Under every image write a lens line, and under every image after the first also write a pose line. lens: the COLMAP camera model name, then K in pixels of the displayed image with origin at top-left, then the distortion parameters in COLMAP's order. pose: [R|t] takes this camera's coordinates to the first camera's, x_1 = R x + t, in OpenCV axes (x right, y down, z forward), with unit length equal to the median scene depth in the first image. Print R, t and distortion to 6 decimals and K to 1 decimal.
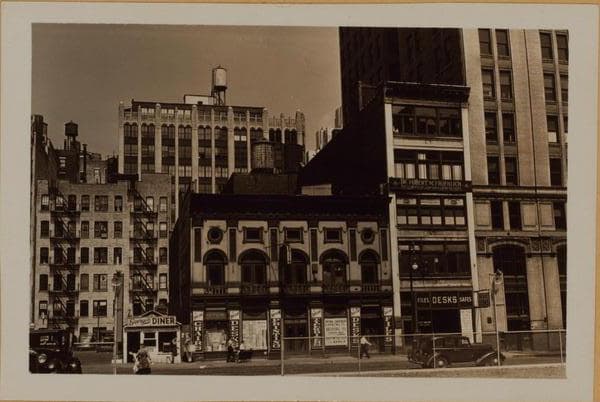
lens RADIAL K [[677.0, 0, 298.4], [0, 677.0, 254.6], [0, 0, 1]] dist [0.022423, 0.000000]
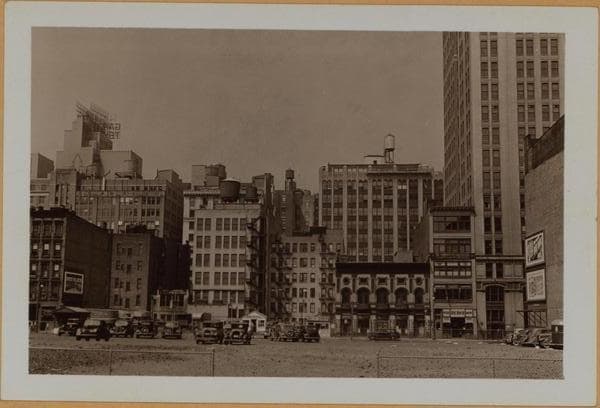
lens RADIAL K [[733.2, 0, 298.2], [0, 733.2, 207.0], [0, 0, 1]] dist [0.016692, 0.000000]
pose [[0.950089, -0.013475, -0.311688, 0.434362], [-0.000077, 0.999057, -0.043424, -0.150129], [0.311980, 0.041280, 0.949192, -1.214005]]
